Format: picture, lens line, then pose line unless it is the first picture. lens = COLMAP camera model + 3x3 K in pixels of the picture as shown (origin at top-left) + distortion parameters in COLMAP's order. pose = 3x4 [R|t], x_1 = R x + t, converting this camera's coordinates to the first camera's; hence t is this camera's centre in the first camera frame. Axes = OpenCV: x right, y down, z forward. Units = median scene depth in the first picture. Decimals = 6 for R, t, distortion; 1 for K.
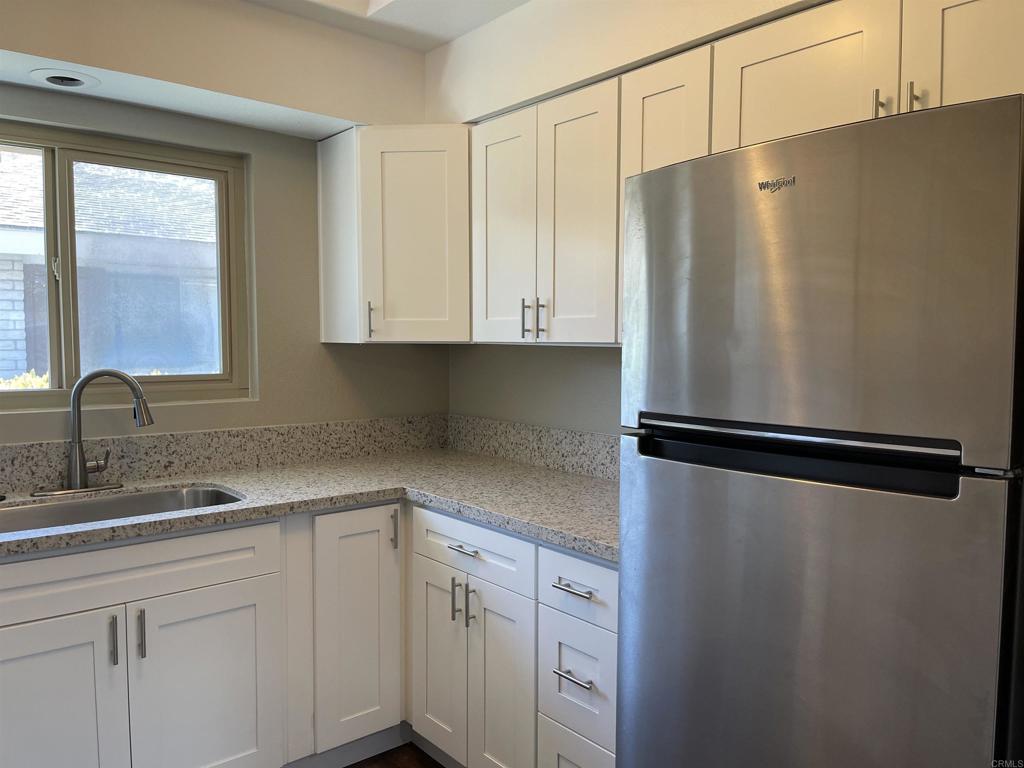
lens RADIAL K [[770.3, 0, 515.4], [0, 770.3, 388.6], [0, 0, 1]] dist [0.076715, -0.098195]
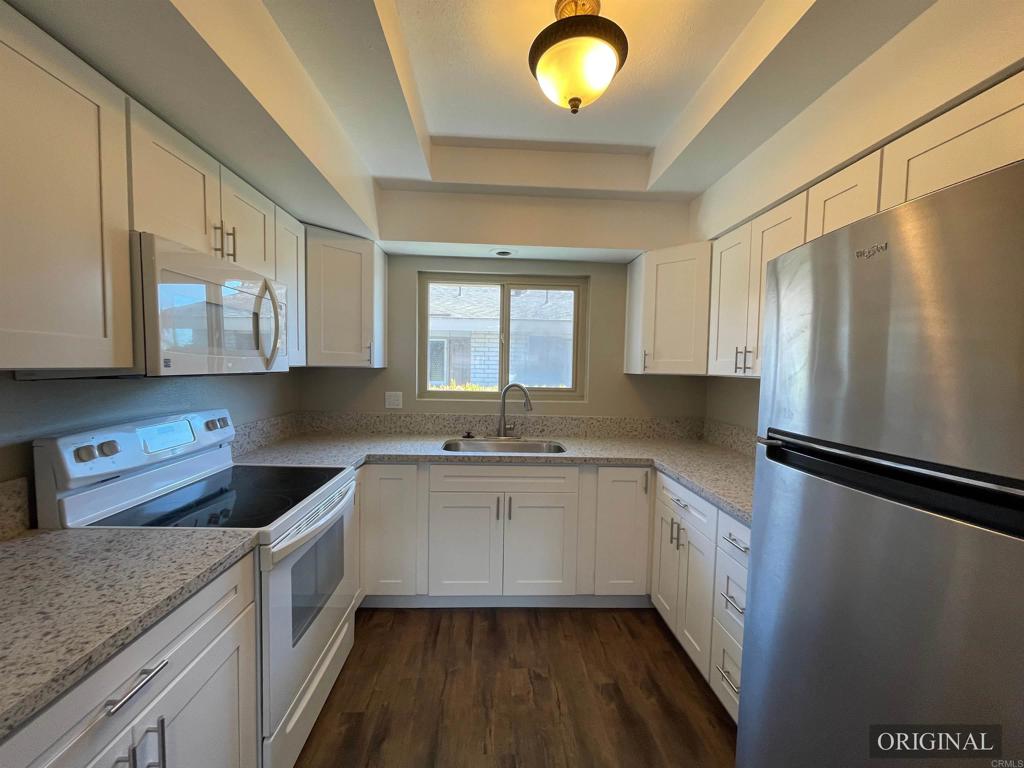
lens RADIAL K [[413.0, 0, 506.6], [0, 413.0, 389.4], [0, 0, 1]] dist [-0.000910, 0.000539]
pose [[0.791311, 0.046244, -0.609663, 0.154298], [-0.057748, 0.998331, 0.000770, -0.007500], [0.608681, 0.034597, 0.792661, 0.078782]]
